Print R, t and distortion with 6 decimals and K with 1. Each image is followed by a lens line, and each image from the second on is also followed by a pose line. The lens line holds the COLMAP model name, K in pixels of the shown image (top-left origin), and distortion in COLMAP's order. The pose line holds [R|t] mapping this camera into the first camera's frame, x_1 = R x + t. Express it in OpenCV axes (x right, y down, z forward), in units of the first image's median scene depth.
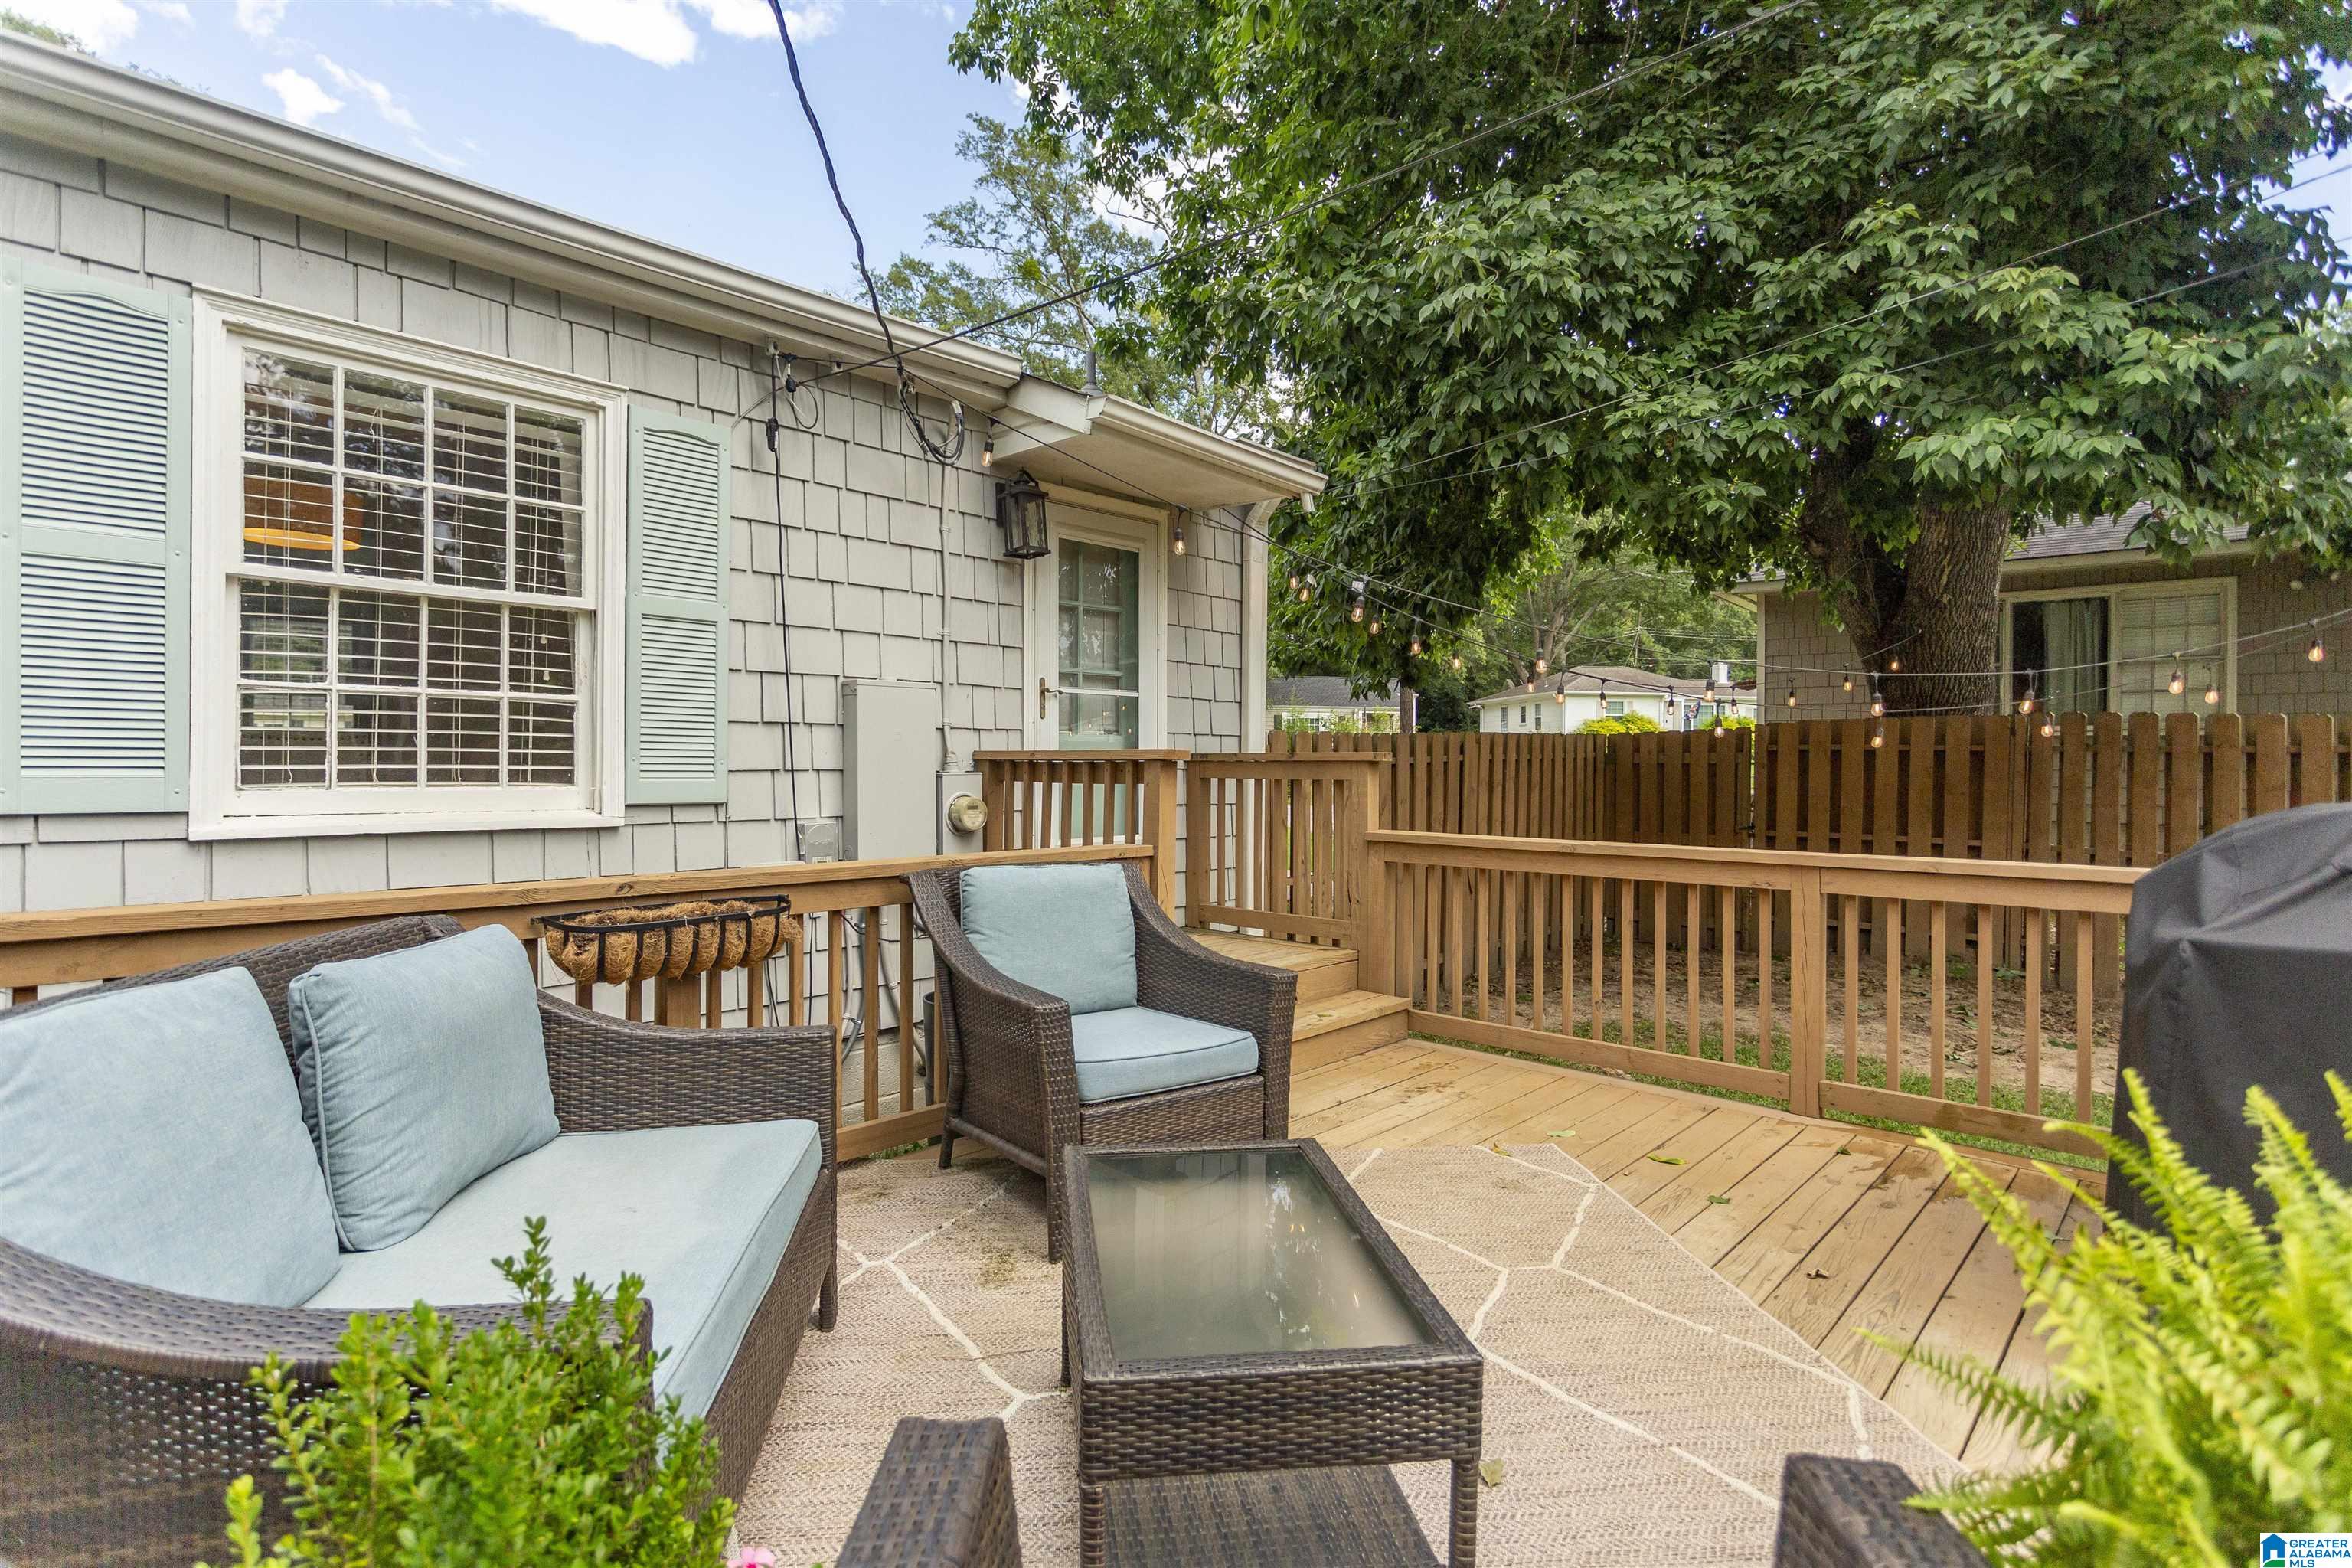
lens RADIAL K [[1143.8, 0, 1150.8], [0, 1143.8, 765.6], [0, 0, 1]] dist [-0.000760, 0.000652]
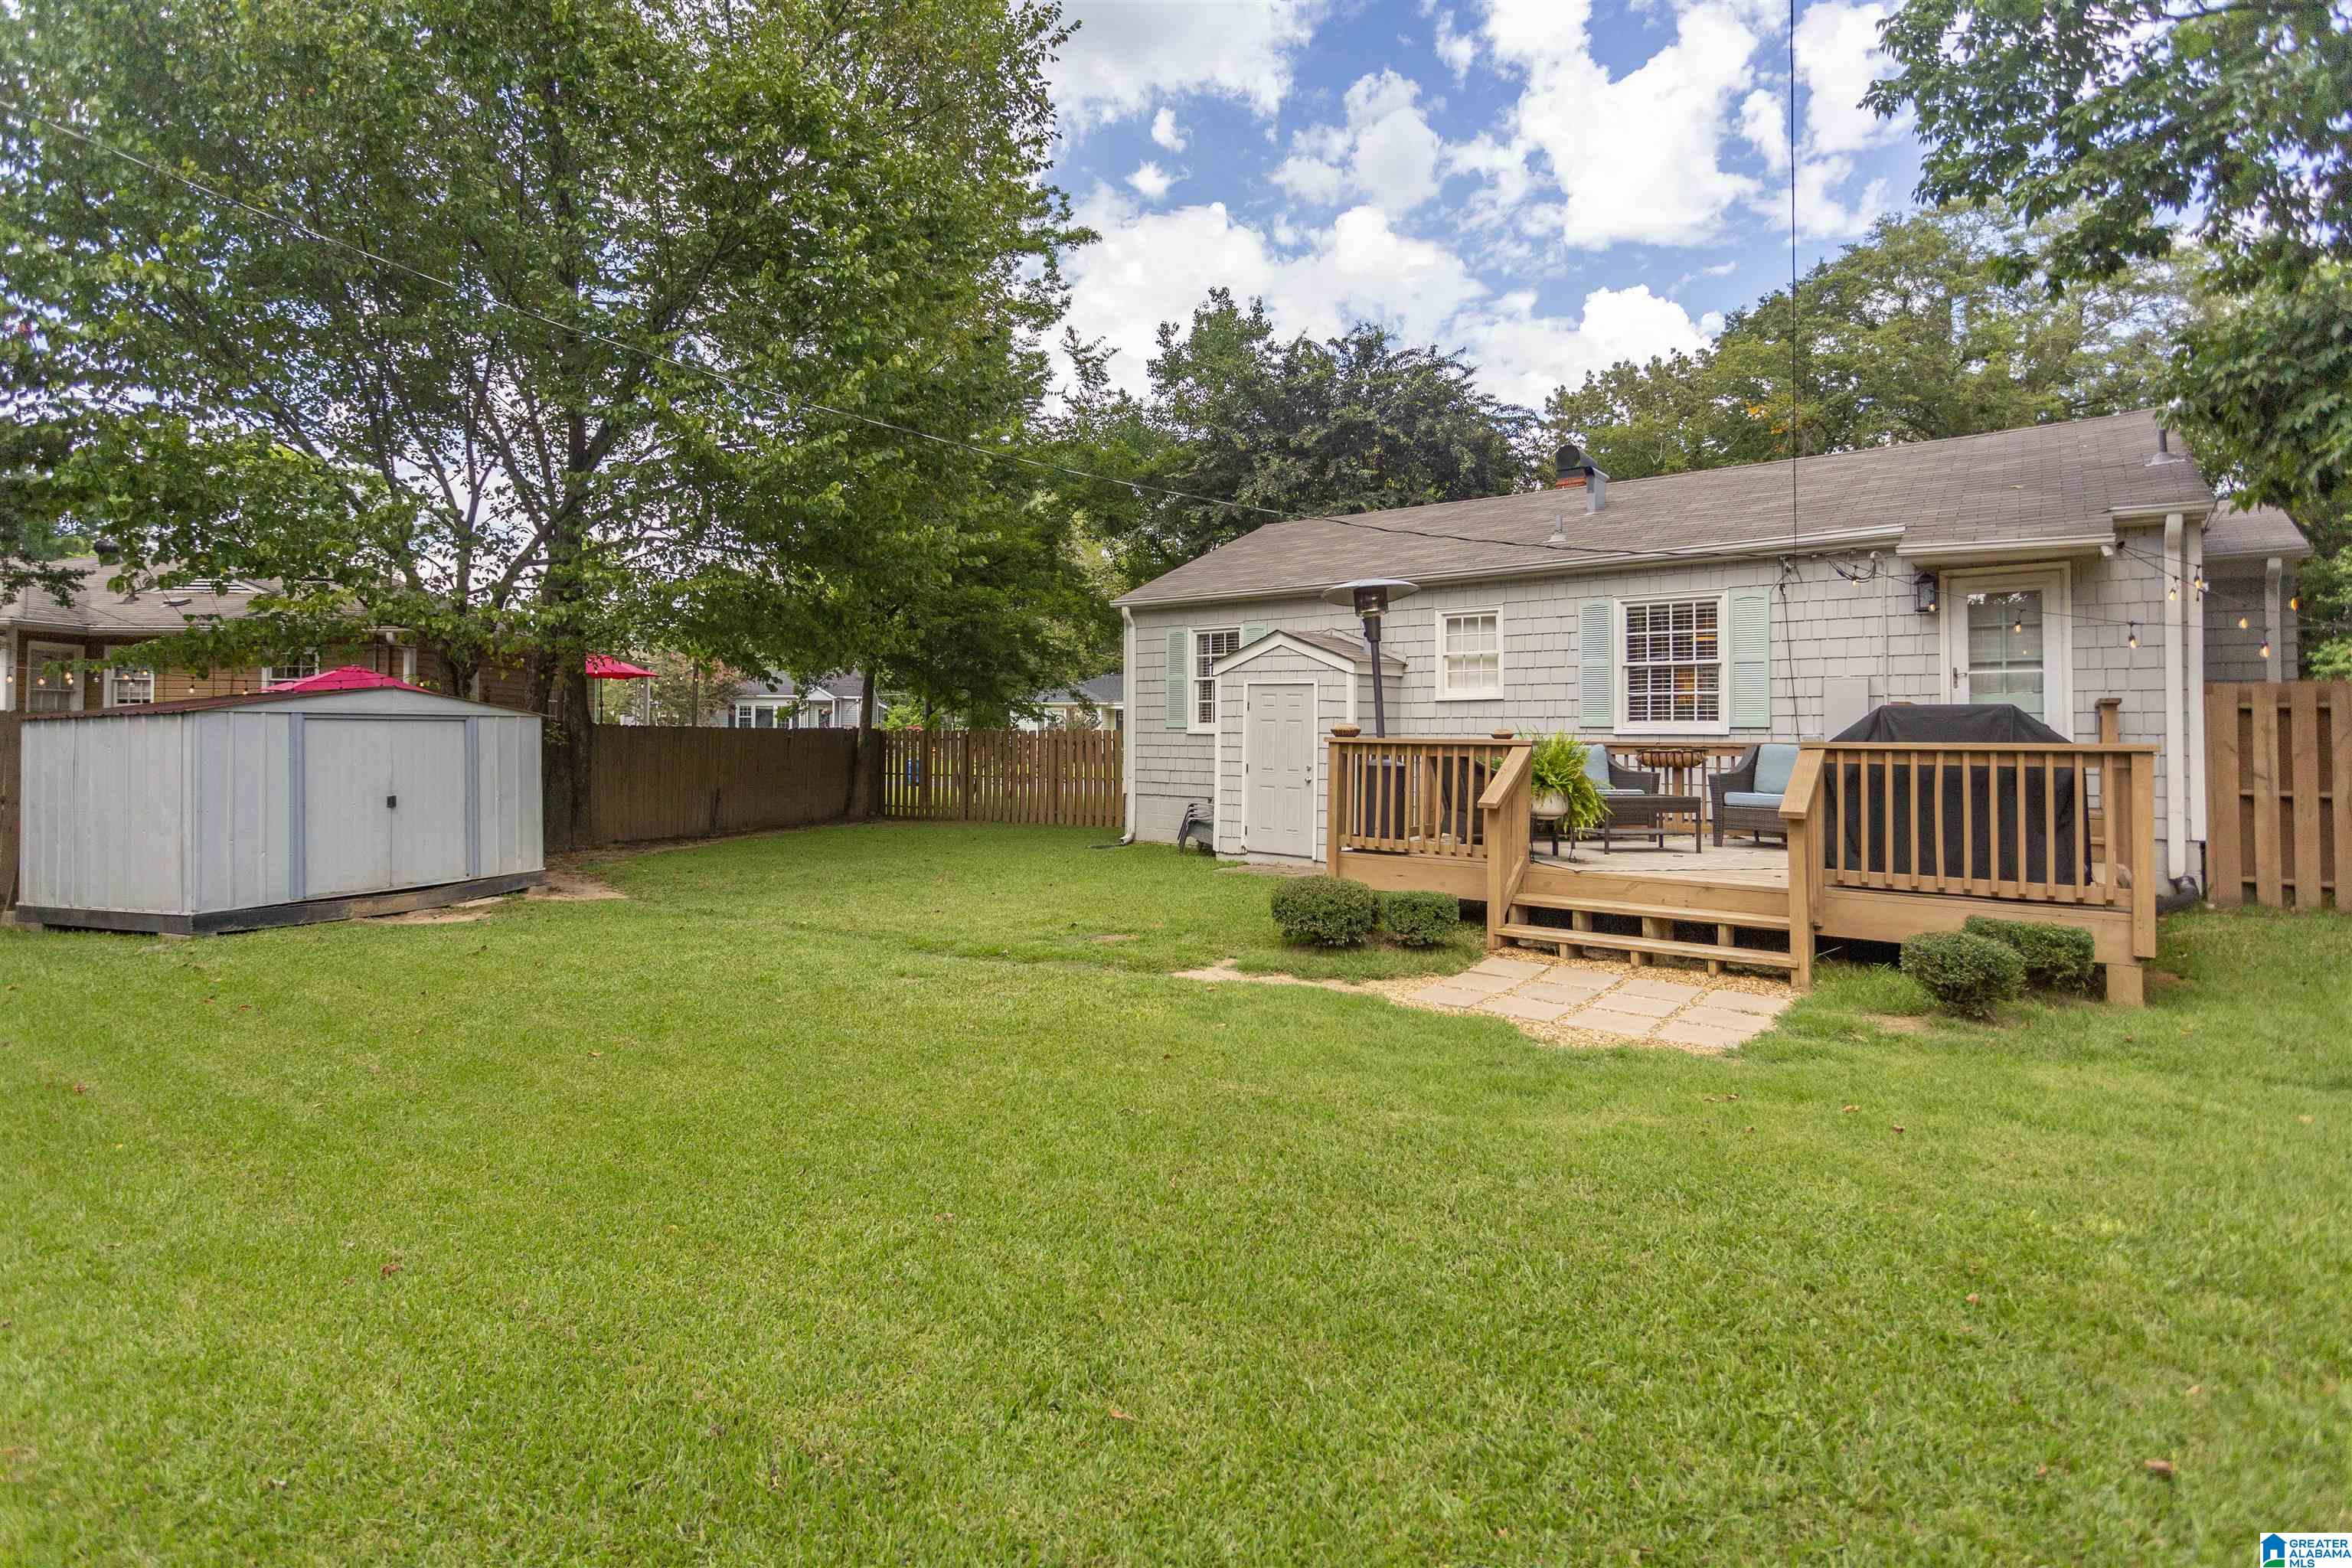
lens RADIAL K [[1129.3, 0, 1153.8], [0, 1129.3, 718.1], [0, 0, 1]] dist [0.000035, 0.000697]
pose [[0.096502, -0.021492, -0.995101, 2.329166], [-0.005374, 0.999741, -0.022113, 0.084510], [0.995318, 0.007481, 0.096362, -0.776514]]
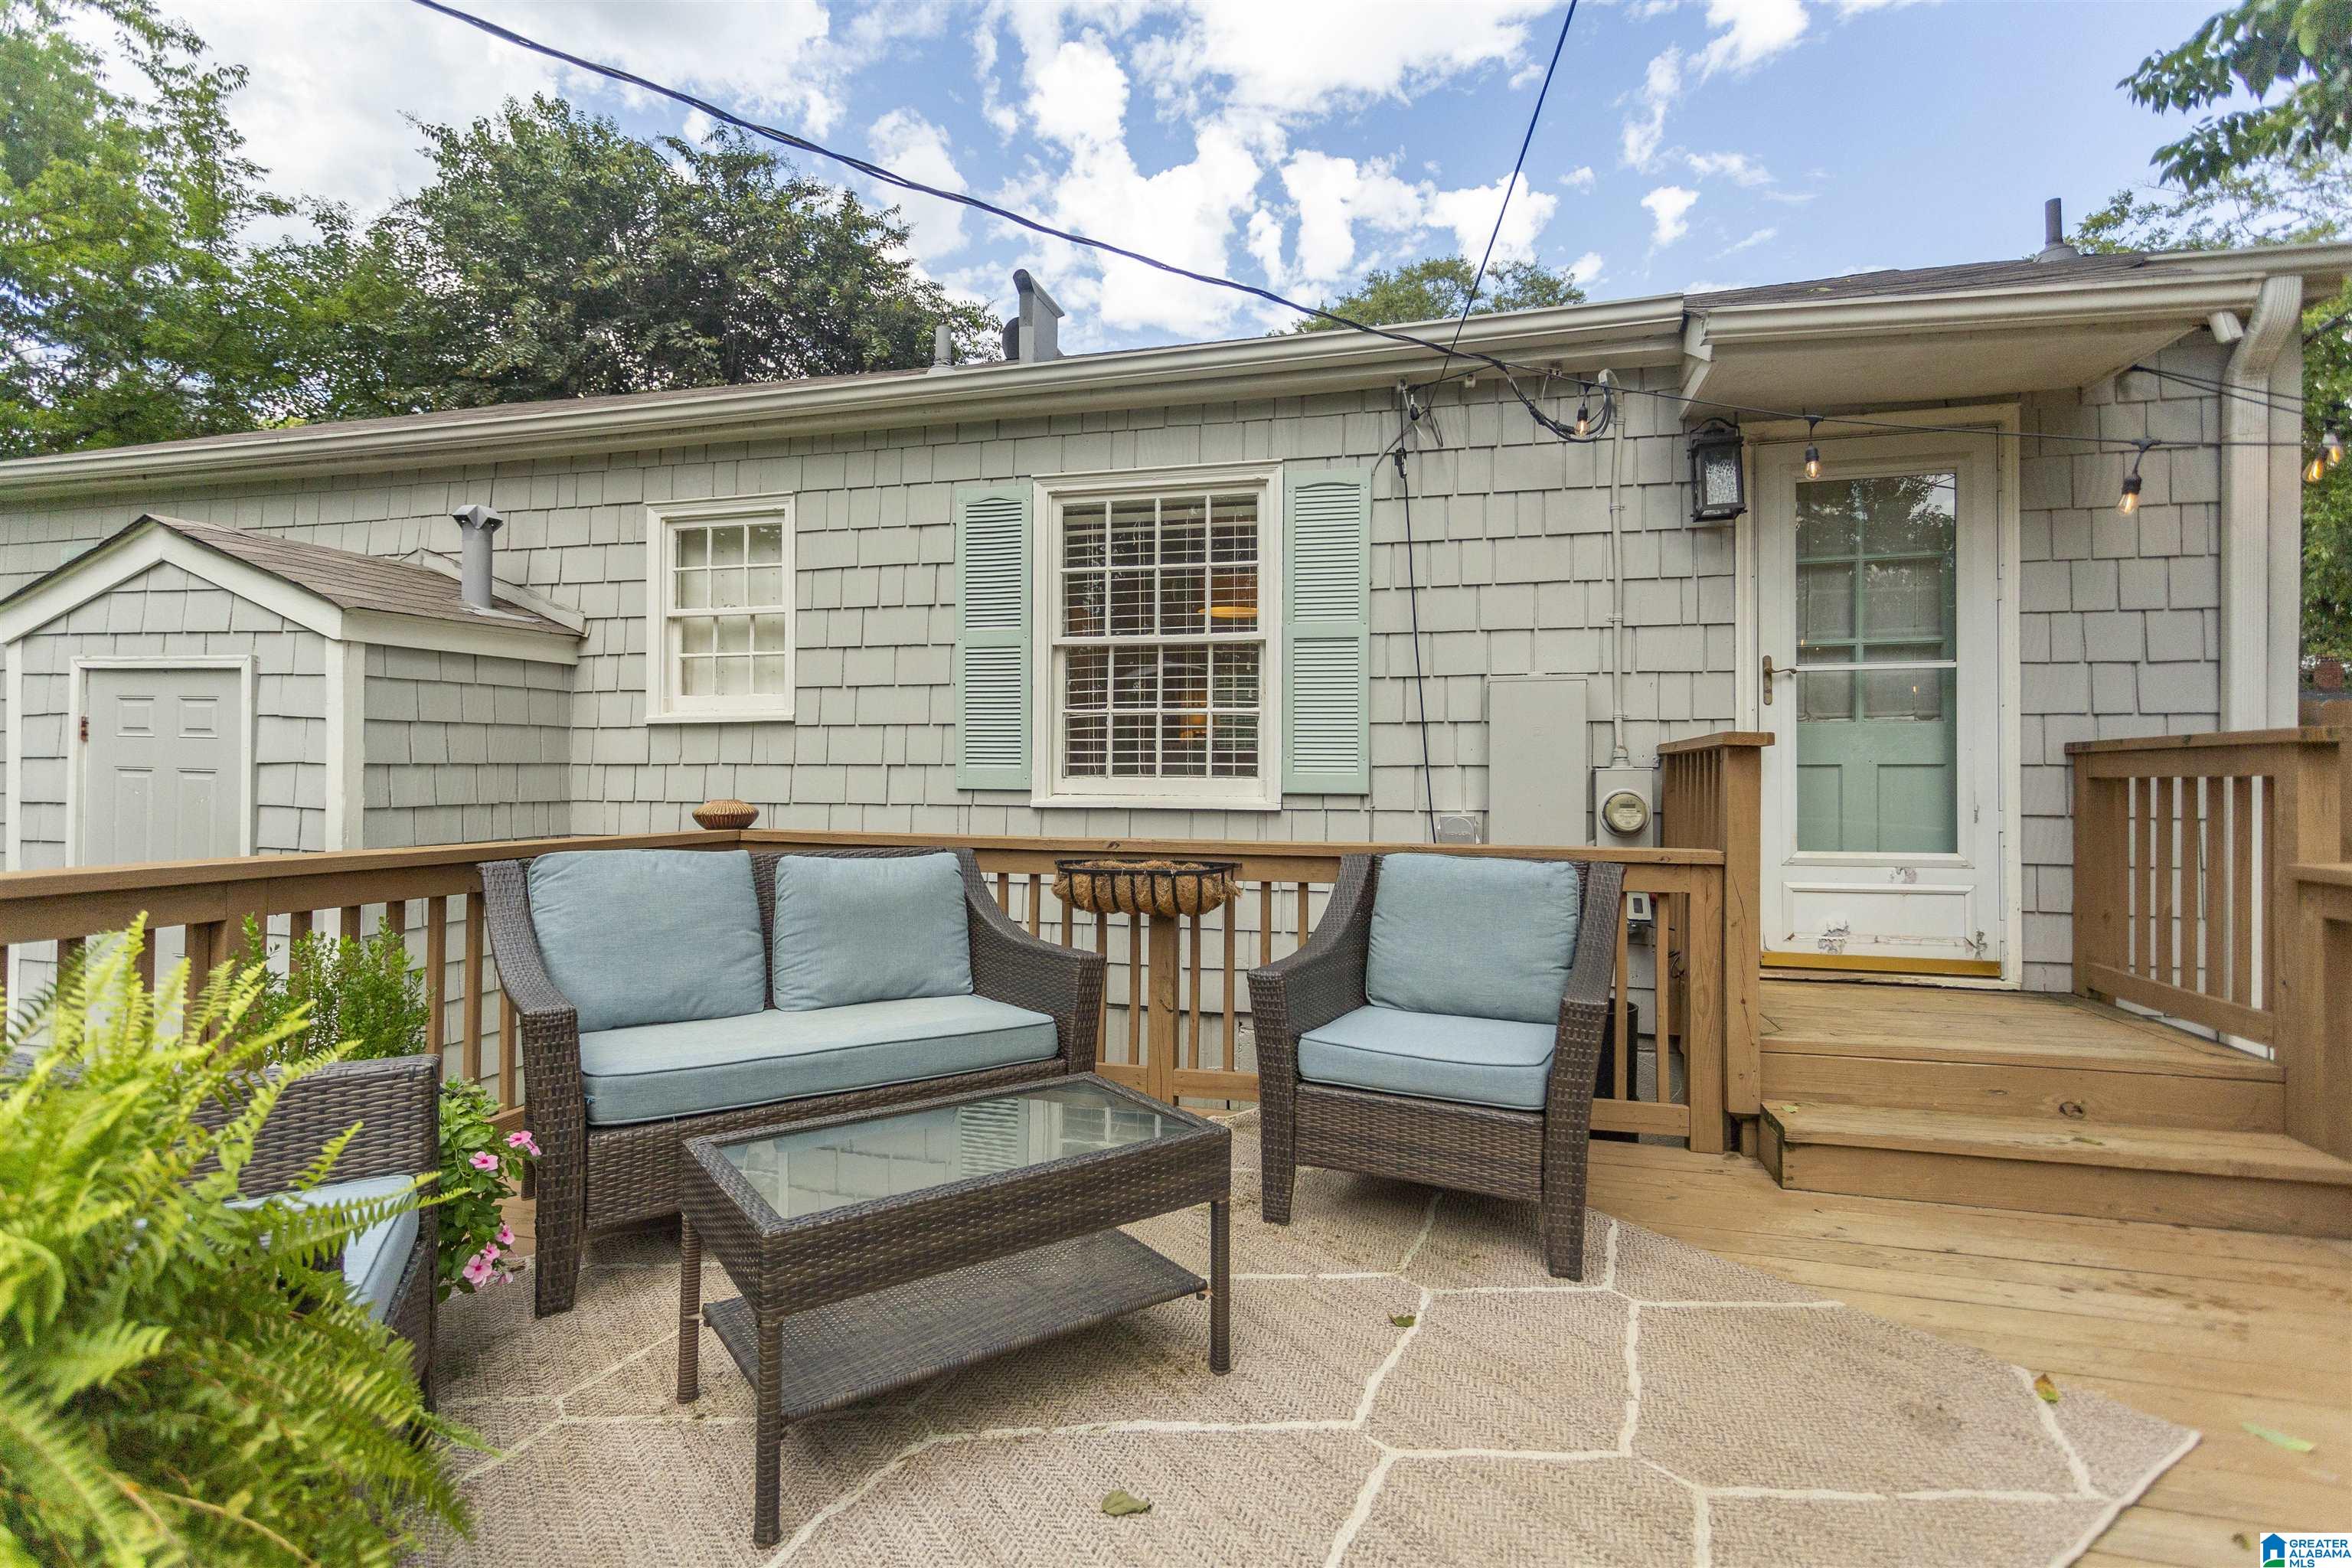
lens RADIAL K [[1115.3, 0, 1168.7], [0, 1115.3, 775.2], [0, 0, 1]] dist [0.001403, 0.000881]
pose [[0.488526, -0.006220, -0.872527, 0.543762], [-0.002711, 0.999959, -0.008646, 0.025651], [0.872545, 0.006589, 0.488489, 0.300346]]
